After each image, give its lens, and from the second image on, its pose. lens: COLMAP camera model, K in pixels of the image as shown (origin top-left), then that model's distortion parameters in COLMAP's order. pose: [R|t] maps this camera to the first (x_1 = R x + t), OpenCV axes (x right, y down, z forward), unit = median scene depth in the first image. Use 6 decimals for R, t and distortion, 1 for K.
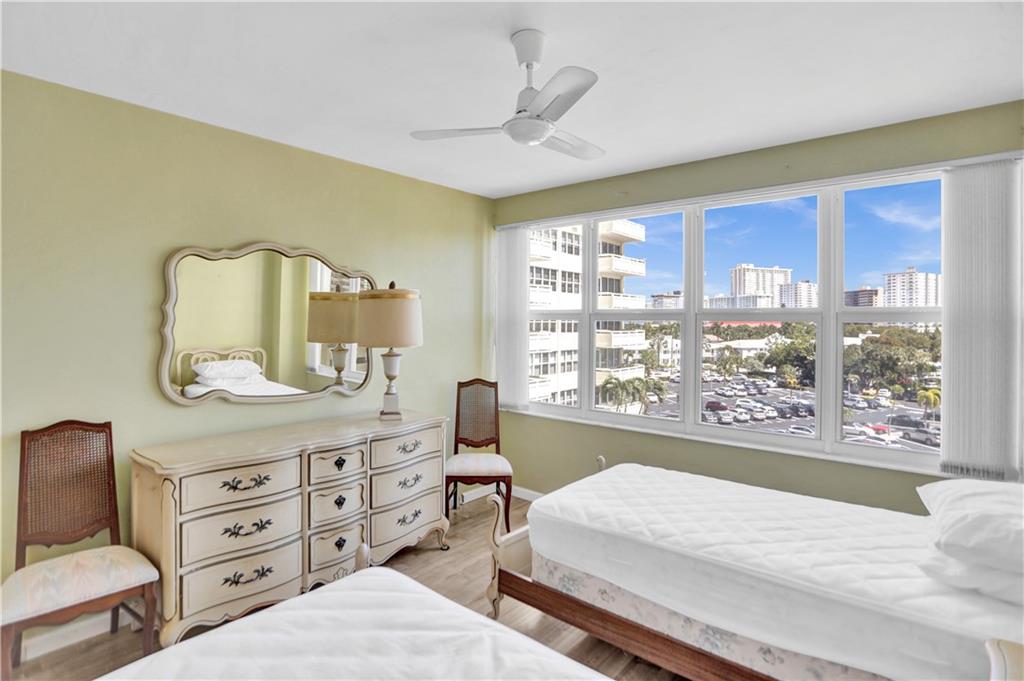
lens RADIAL K [[519.9, 0, 527.4], [0, 519.9, 324.0], [0, 0, 1]] dist [-0.004805, -0.000461]
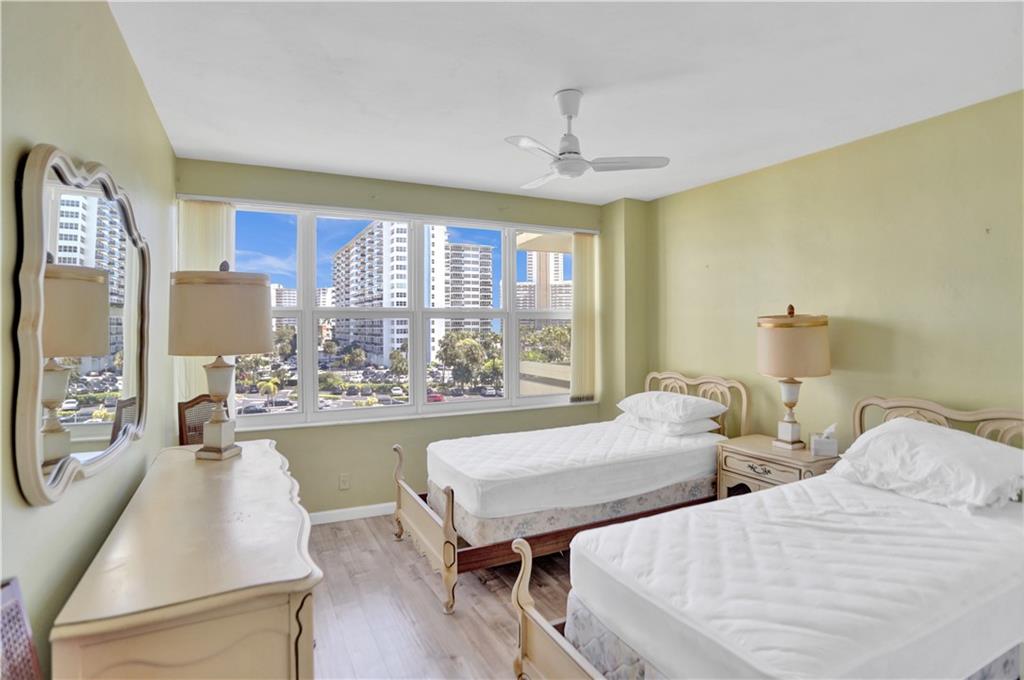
lens RADIAL K [[511.7, 0, 501.9], [0, 511.7, 332.5], [0, 0, 1]] dist [-0.069219, 0.028757]
pose [[0.424257, -0.019059, 0.905341, -0.916539], [0.008721, 0.999818, 0.016961, 0.009784], [-0.905500, 0.000699, 0.424346, 0.470718]]
